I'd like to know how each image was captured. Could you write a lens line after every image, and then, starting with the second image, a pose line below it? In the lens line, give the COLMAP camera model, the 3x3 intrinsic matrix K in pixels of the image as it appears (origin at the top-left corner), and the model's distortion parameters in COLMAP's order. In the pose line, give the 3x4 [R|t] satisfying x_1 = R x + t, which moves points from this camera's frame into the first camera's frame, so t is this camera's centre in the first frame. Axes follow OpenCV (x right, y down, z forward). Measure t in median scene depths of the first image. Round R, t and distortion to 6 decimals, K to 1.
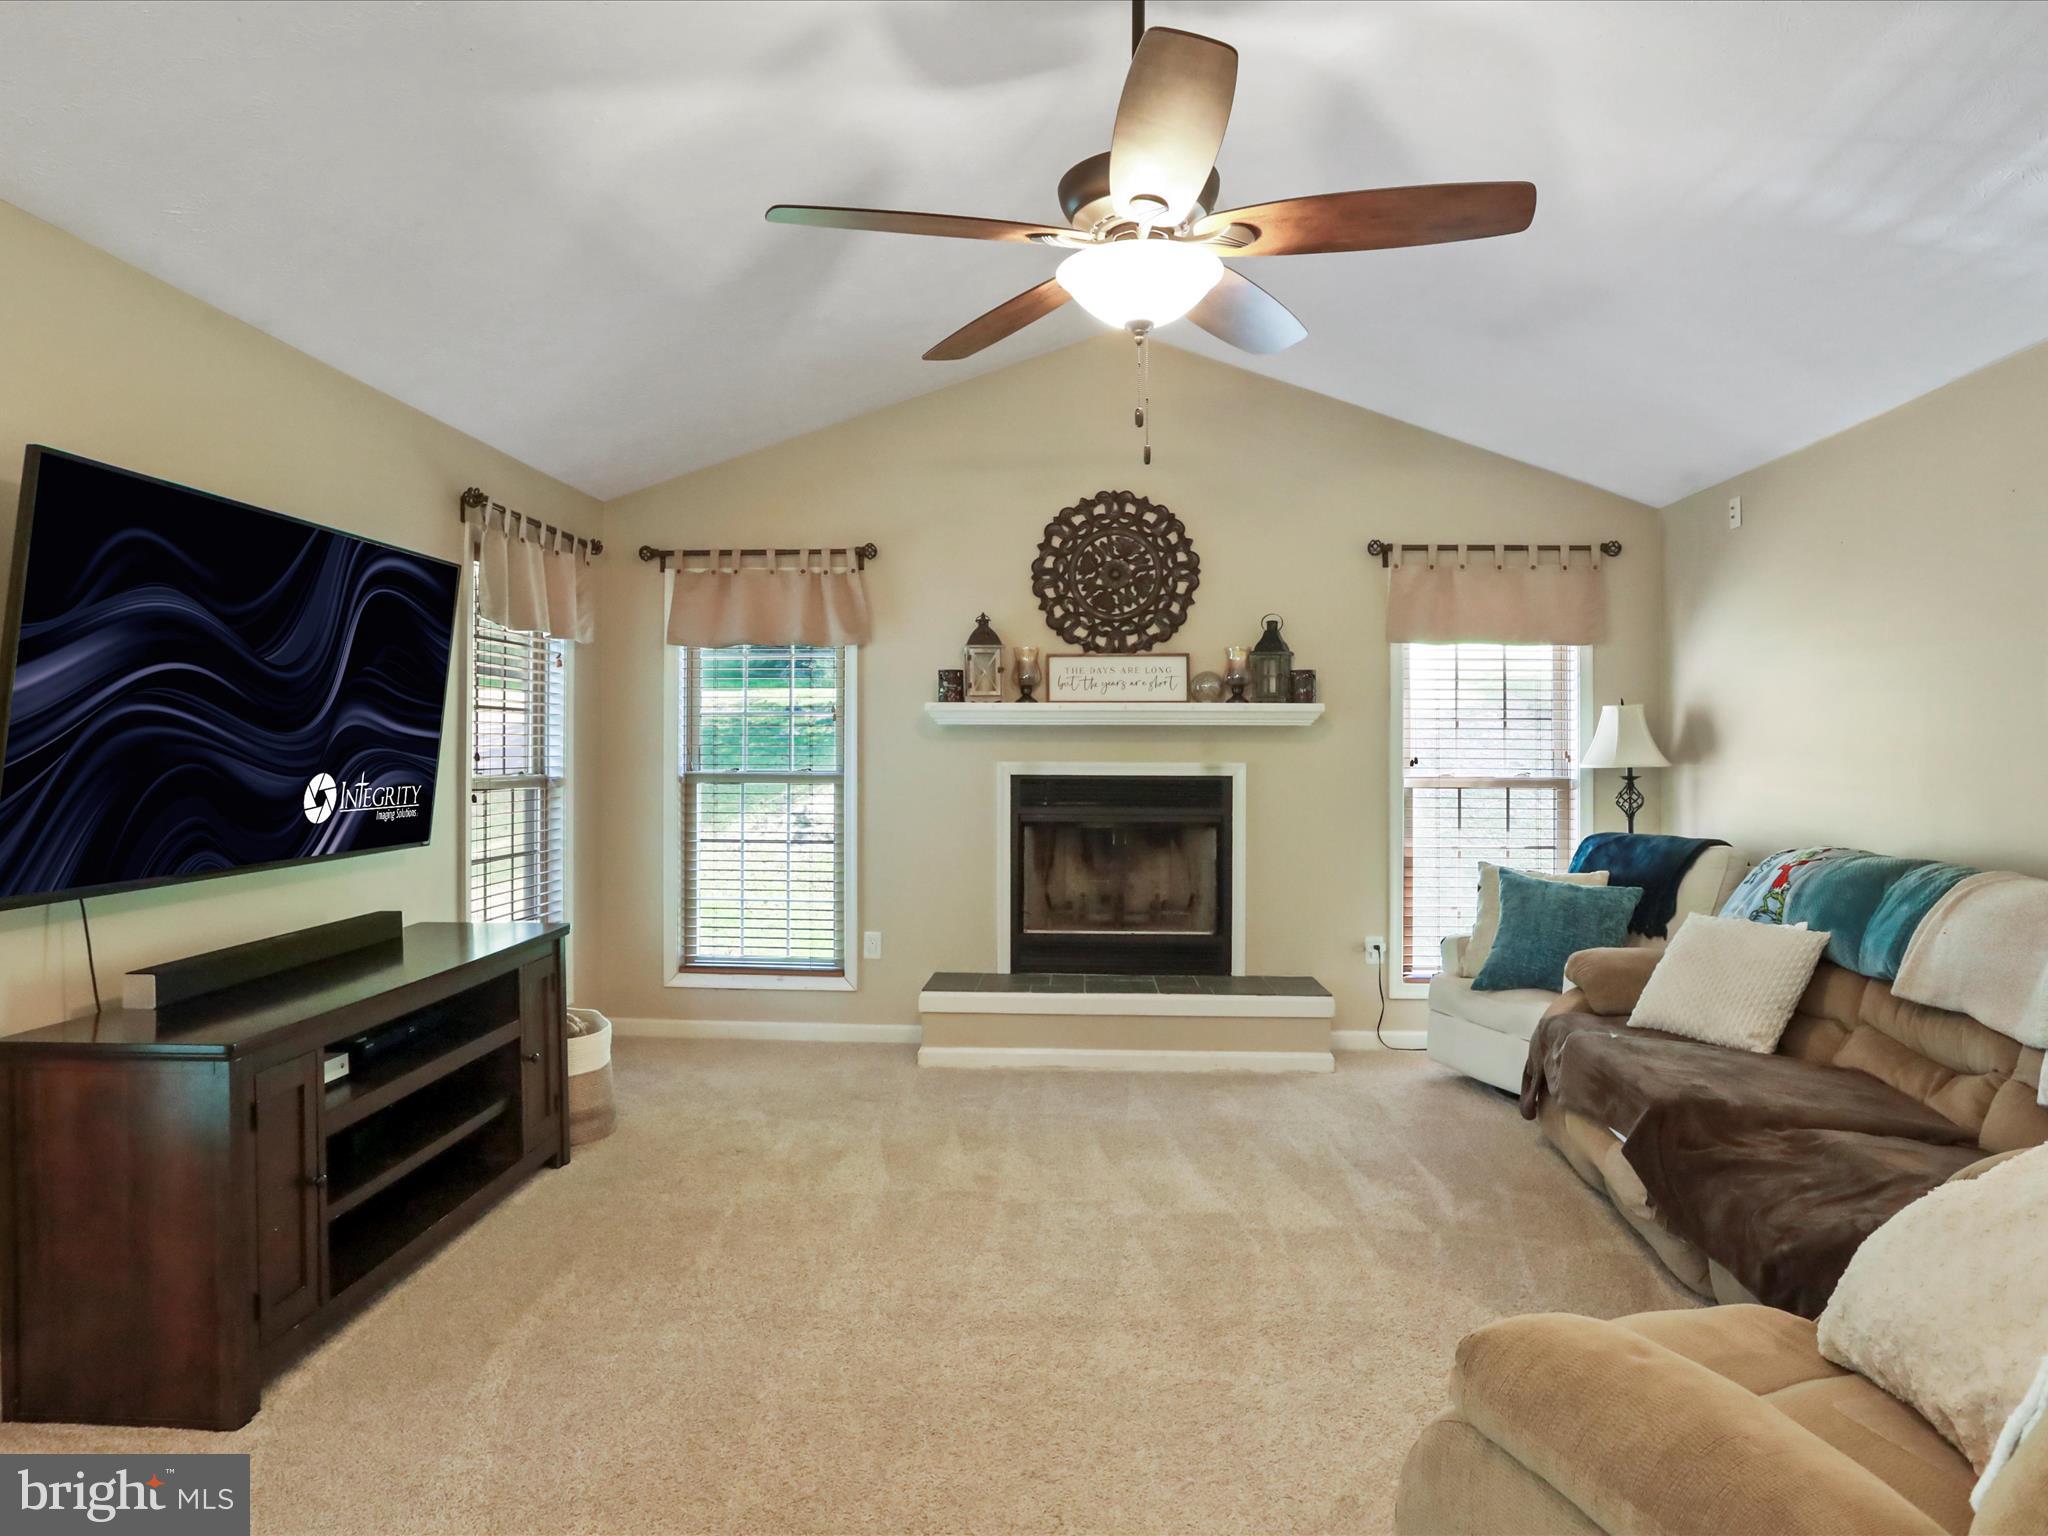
lens RADIAL K [[1204.4, 0, 1024.8], [0, 1204.4, 747.8], [0, 0, 1]] dist [-0.055927, 0.037882]
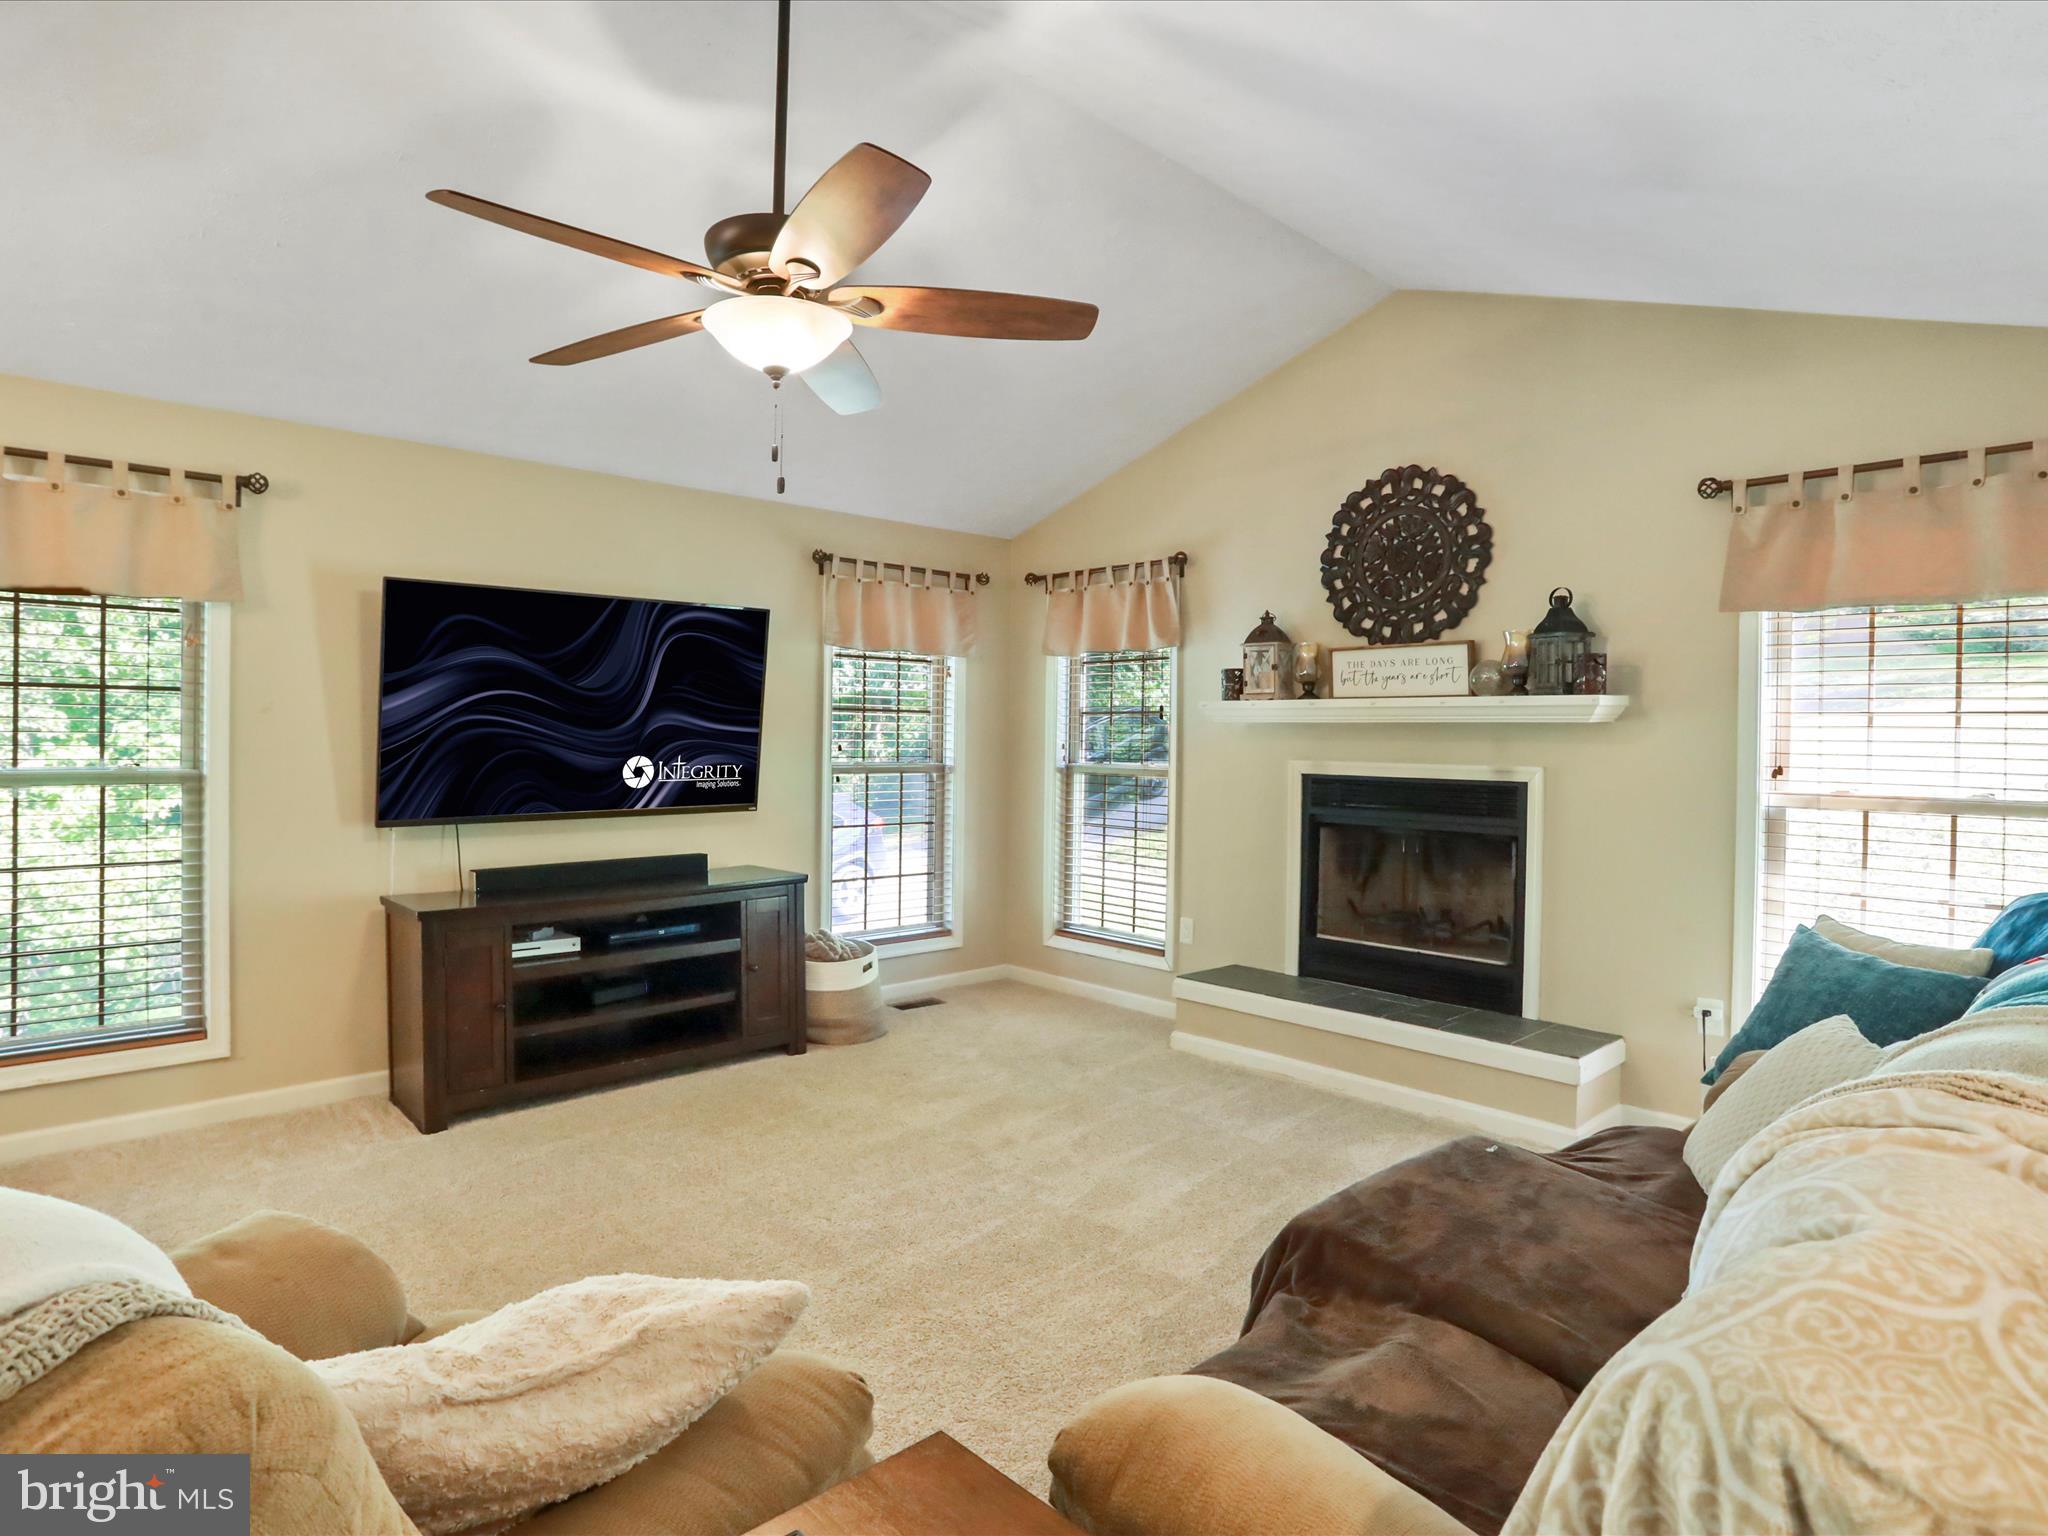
lens RADIAL K [[1135.8, 0, 1026.2], [0, 1135.8, 732.7], [0, 0, 1]] dist [-0.057541, 0.041554]
pose [[0.719852, 0.003932, -0.694116, 0.467195], [-0.010861, 0.999925, -0.005599, -0.003093], [0.694043, 0.011569, 0.719841, 0.184668]]
